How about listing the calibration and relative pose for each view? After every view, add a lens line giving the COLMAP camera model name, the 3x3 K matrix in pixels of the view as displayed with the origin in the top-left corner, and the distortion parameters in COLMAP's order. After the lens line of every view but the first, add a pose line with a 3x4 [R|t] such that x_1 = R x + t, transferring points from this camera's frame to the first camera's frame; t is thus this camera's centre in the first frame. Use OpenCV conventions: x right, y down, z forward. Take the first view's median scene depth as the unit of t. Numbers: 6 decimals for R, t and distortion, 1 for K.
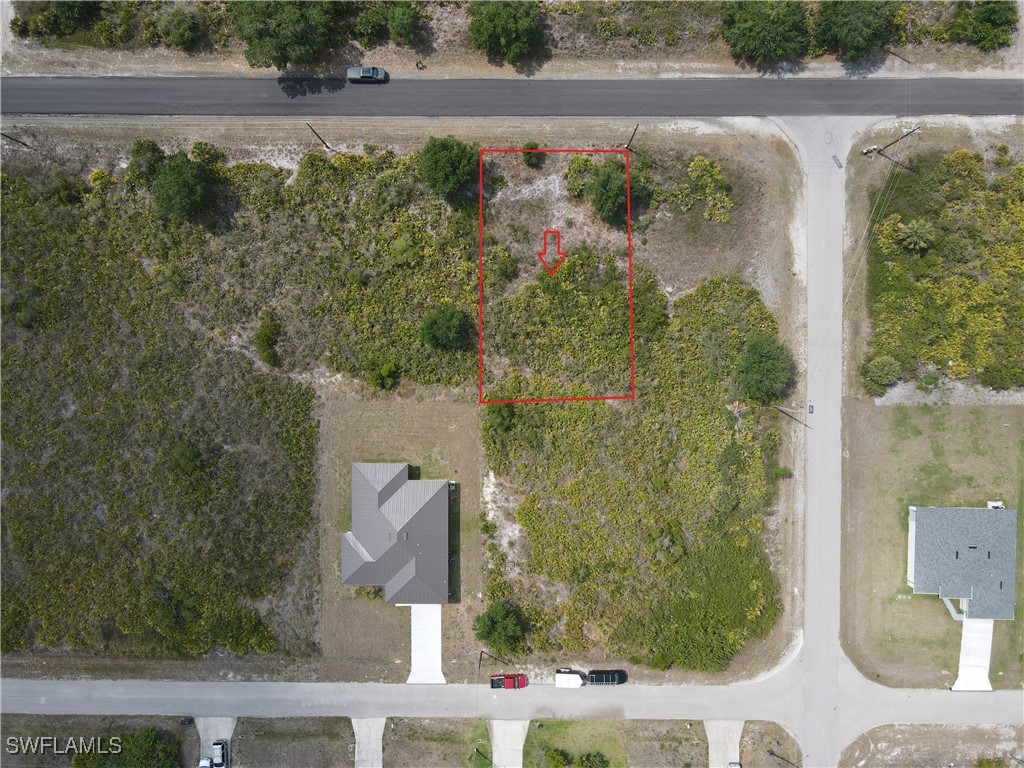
lens RADIAL K [[757.2, 0, 512.0], [0, 757.2, 384.0], [0, 0, 1]] dist [0.010516, 0.010305]
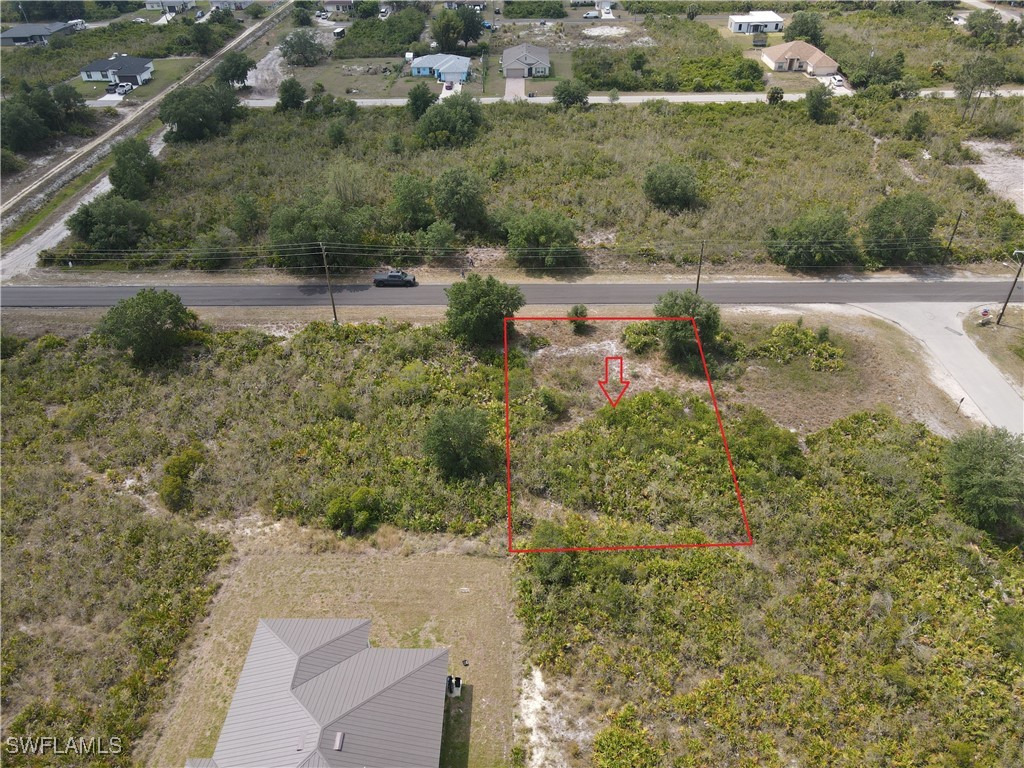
lens RADIAL K [[757.2, 0, 512.0], [0, 757.2, 384.0], [0, 0, 1]] dist [0.010516, 0.010305]
pose [[0.999944, 0.000626, -0.010608, -0.038365], [-0.009045, 0.574137, -0.818709, 0.412995], [0.005578, 0.818759, 0.574111, 0.569698]]
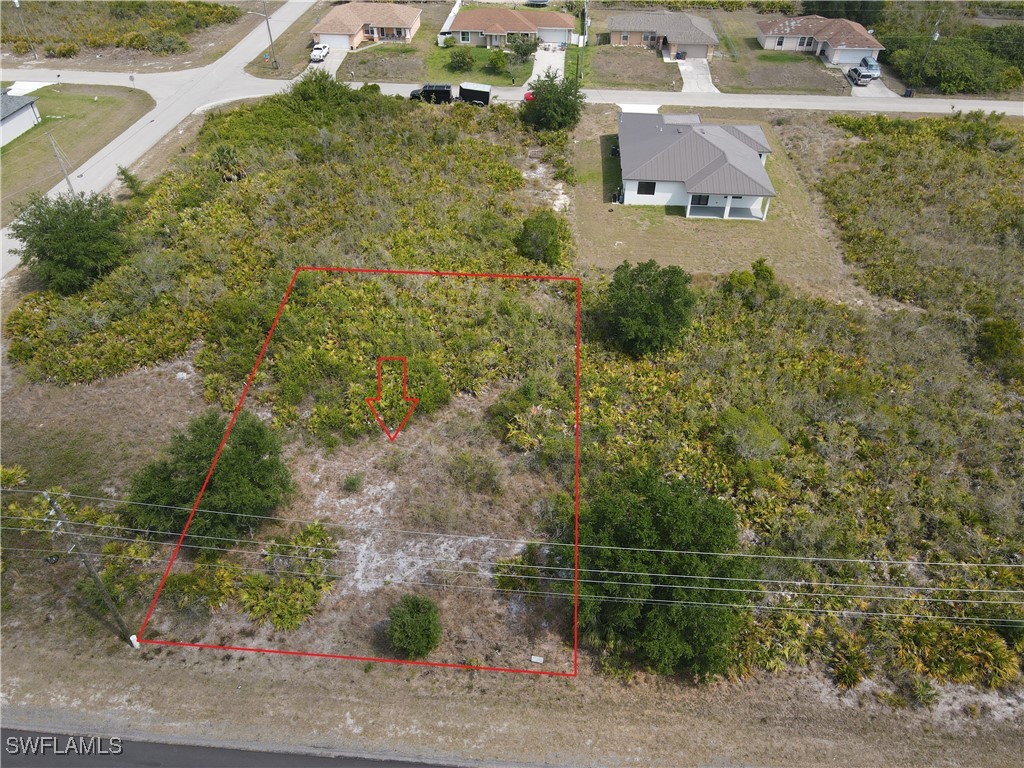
lens RADIAL K [[757.2, 0, 512.0], [0, 757.2, 384.0], [0, 0, 1]] dist [0.010516, 0.010305]
pose [[-0.997434, -0.042591, 0.057550, -0.032285], [0.071491, -0.636103, 0.768285, -0.489007], [0.003886, 0.770428, 0.637515, 0.696870]]
